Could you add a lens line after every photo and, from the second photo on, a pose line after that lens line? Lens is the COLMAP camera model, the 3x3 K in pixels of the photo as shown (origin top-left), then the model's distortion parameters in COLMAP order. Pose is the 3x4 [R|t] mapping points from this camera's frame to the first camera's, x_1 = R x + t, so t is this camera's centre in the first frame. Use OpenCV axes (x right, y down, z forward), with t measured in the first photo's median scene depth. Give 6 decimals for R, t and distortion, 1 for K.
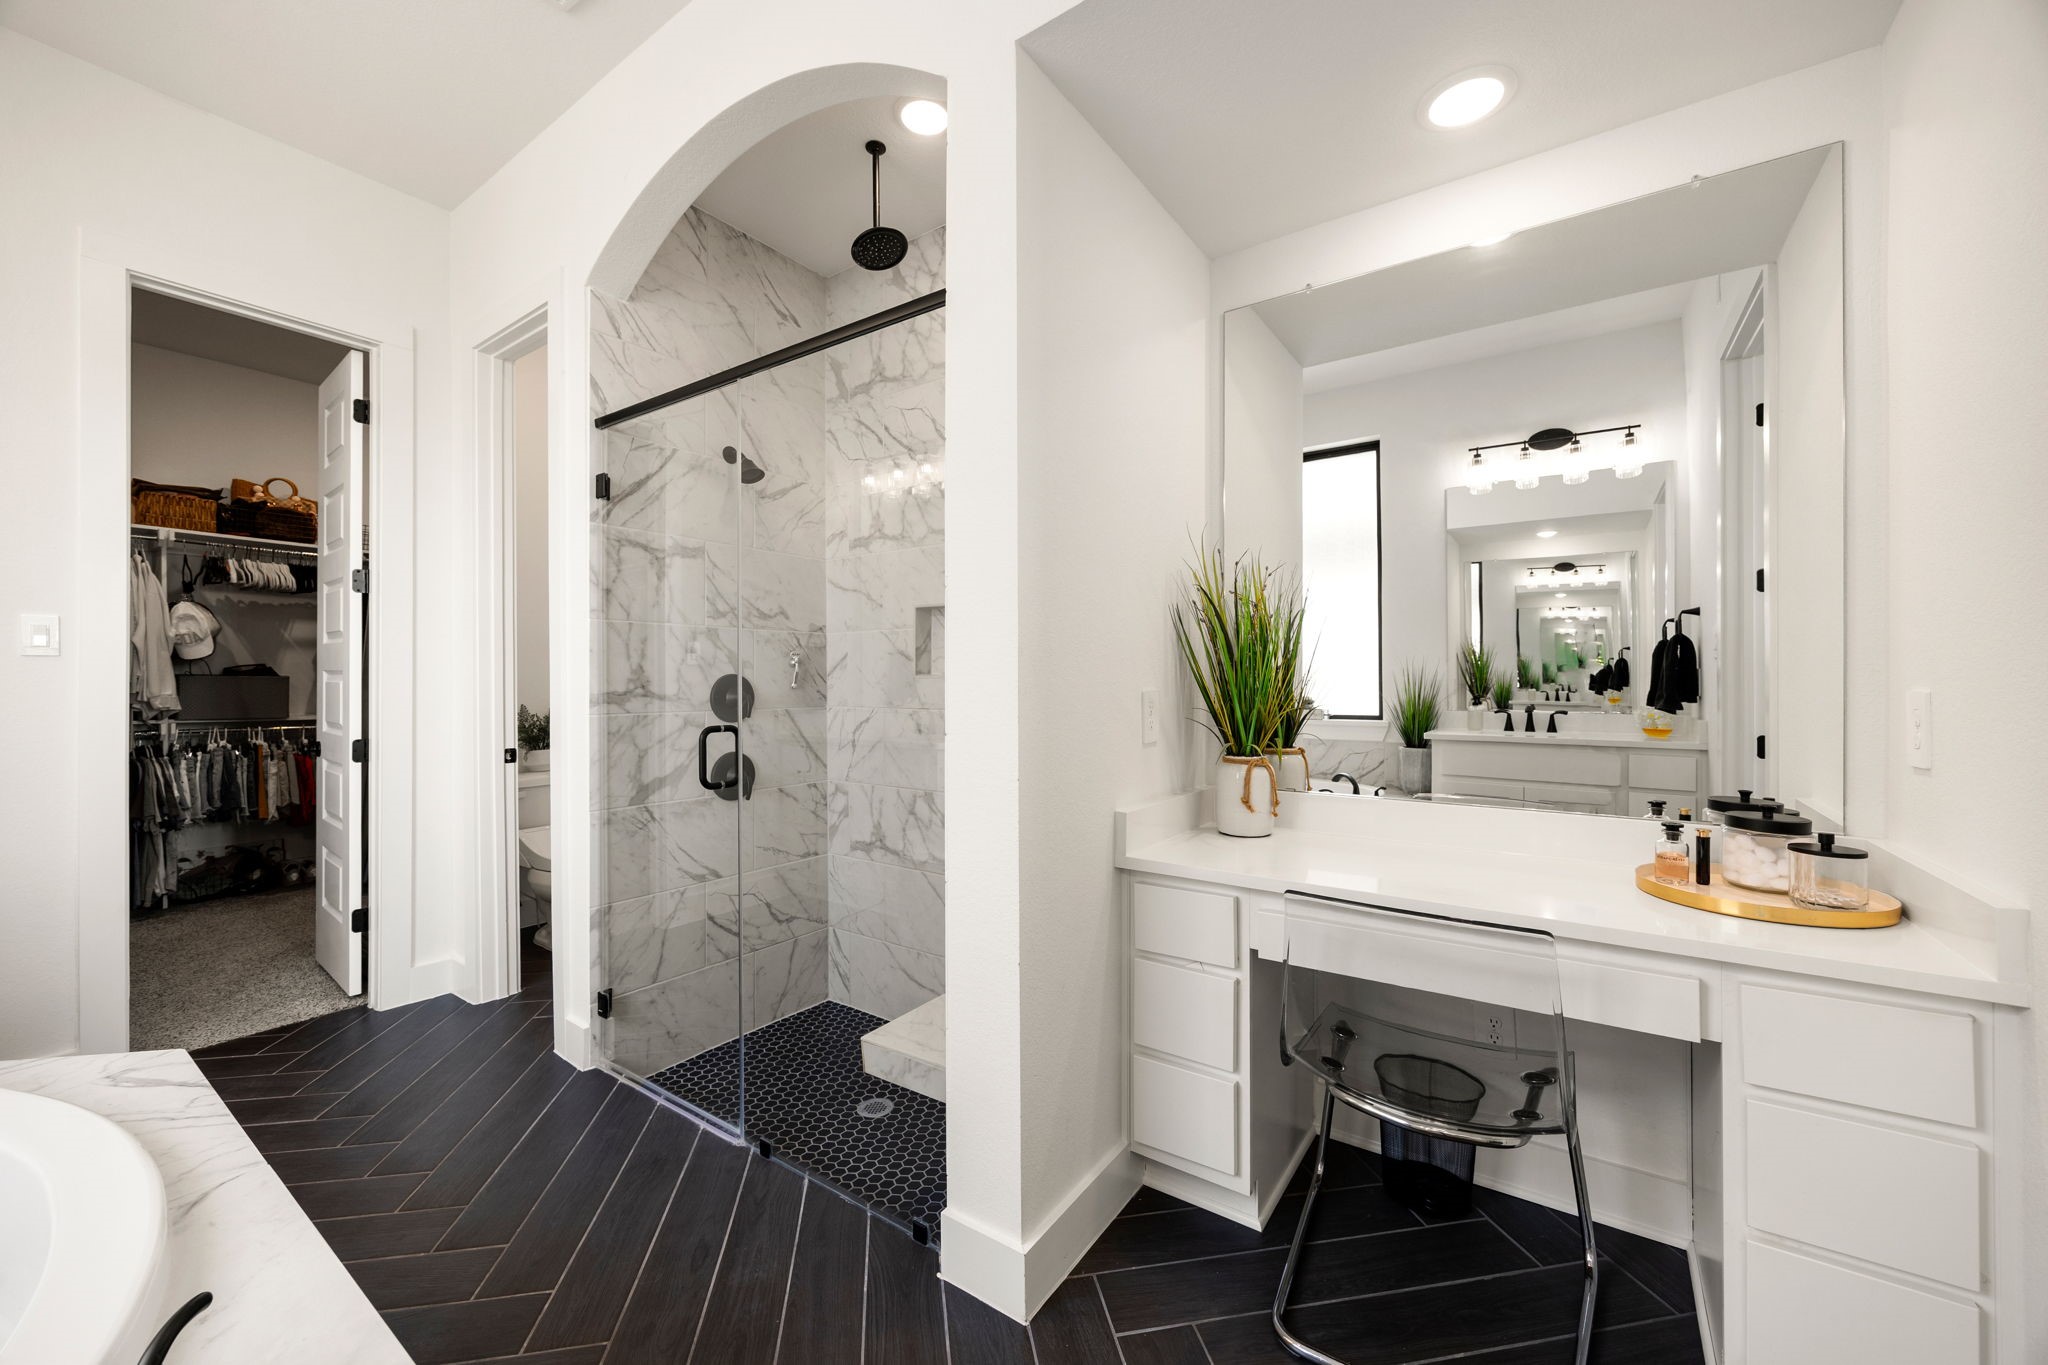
lens RADIAL K [[777.8, 0, 1030.6], [0, 777.8, 678.4], [0, 0, 1]] dist [-0.002193, -0.000147]
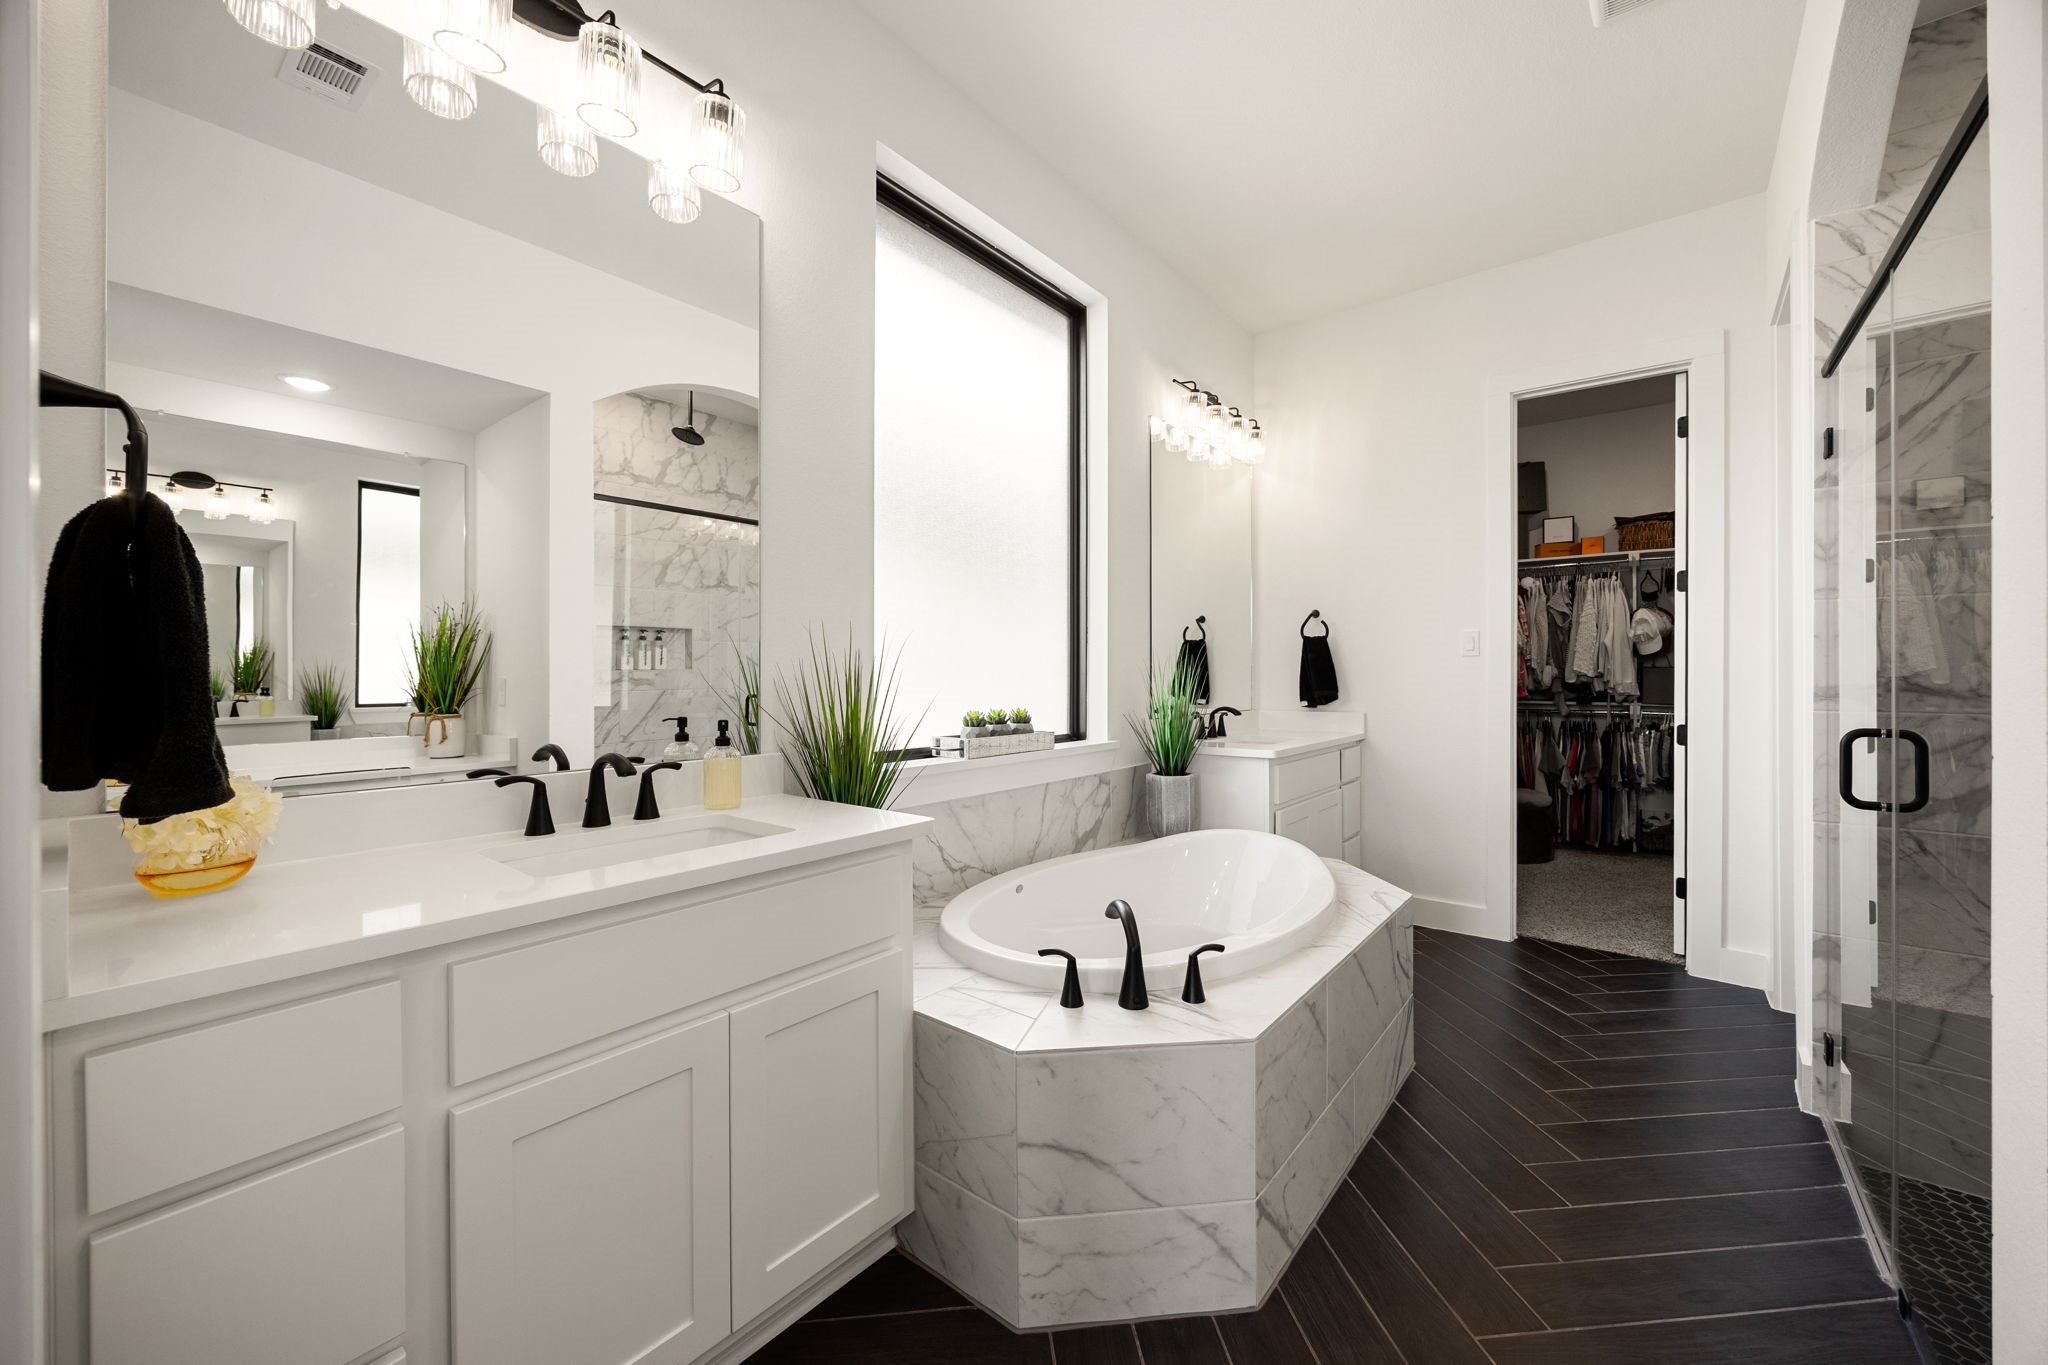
lens RADIAL K [[777.8, 0, 1030.6], [0, 777.8, 678.4], [0, 0, 1]] dist [-0.002193, -0.000147]
pose [[-0.073497, 0.008541, -0.997259, 0.260610], [0.001721, 0.999963, 0.008437, 0.001305], [0.997294, -0.001096, -0.073509, 0.132330]]
